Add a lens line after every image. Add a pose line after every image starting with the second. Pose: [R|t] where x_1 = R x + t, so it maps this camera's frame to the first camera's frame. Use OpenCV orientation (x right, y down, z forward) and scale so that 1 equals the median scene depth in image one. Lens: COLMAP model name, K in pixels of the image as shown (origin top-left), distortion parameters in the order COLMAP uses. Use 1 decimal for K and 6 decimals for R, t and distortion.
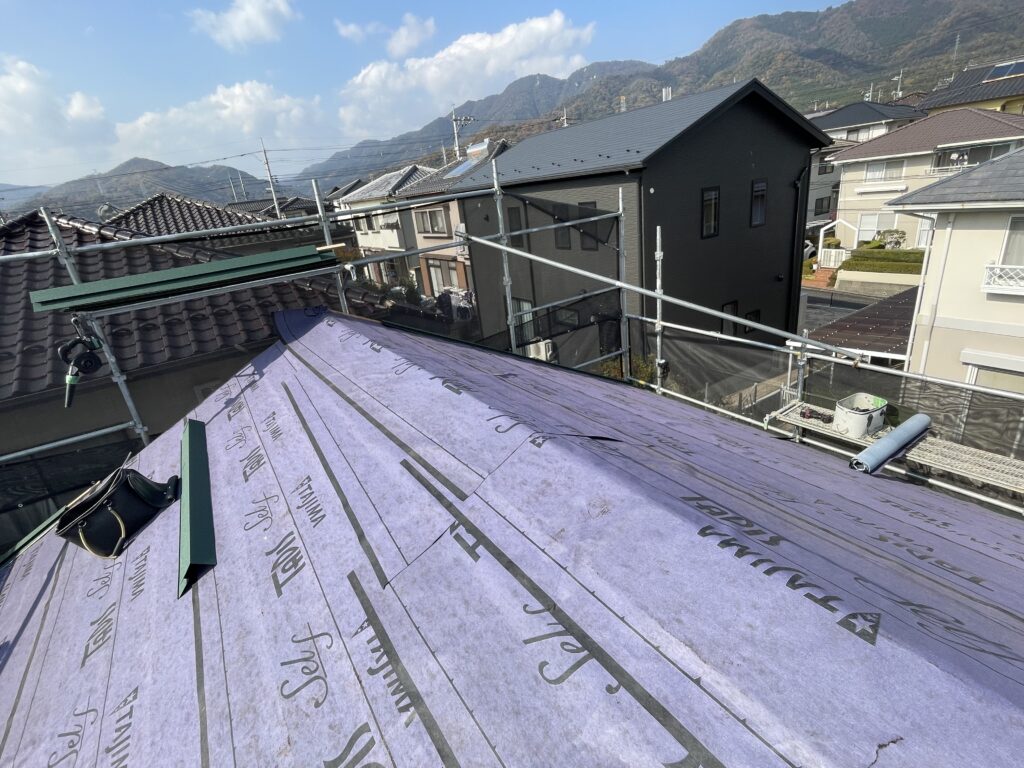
lens RADIAL K [[499.5, 0, 512.0], [0, 499.5, 384.0], [0, 0, 1]] dist [-0.011007, -0.000112]
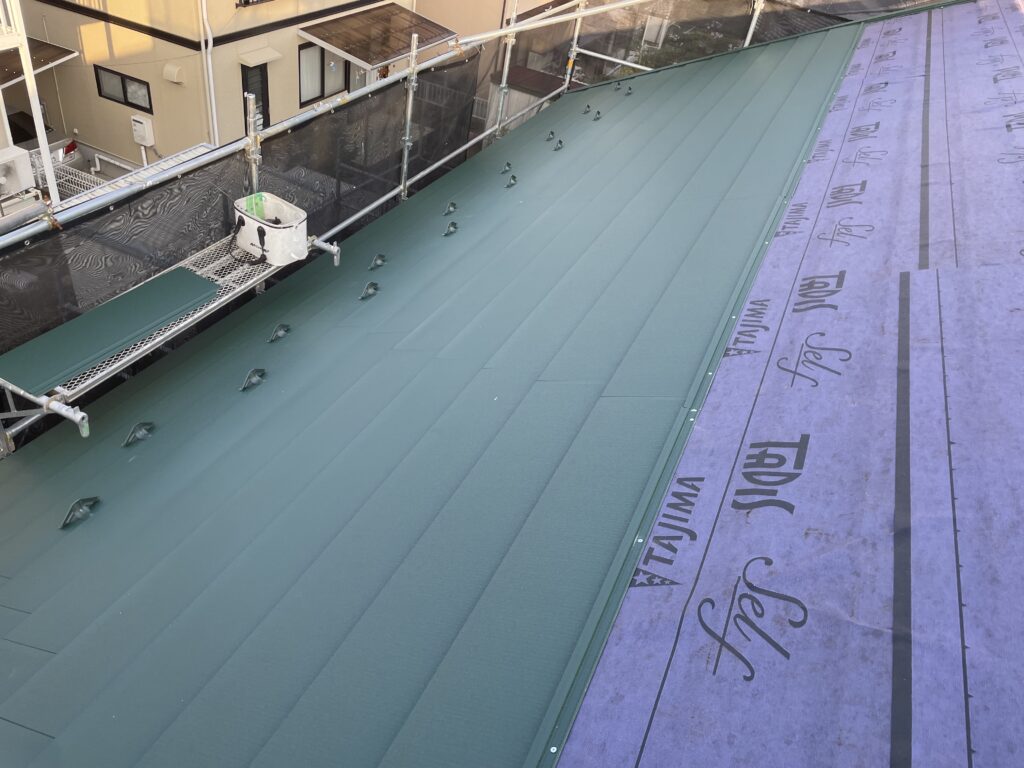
lens RADIAL K [[778.4, 0, 512.0], [0, 778.4, 384.0], [0, 0, 1]] dist [0.012769, 0.001929]
pose [[-0.540948, -0.399535, 0.740100, -0.477947], [0.337895, 0.702588, 0.626256, -0.213275], [-0.770196, 0.588848, -0.245063, 0.714895]]
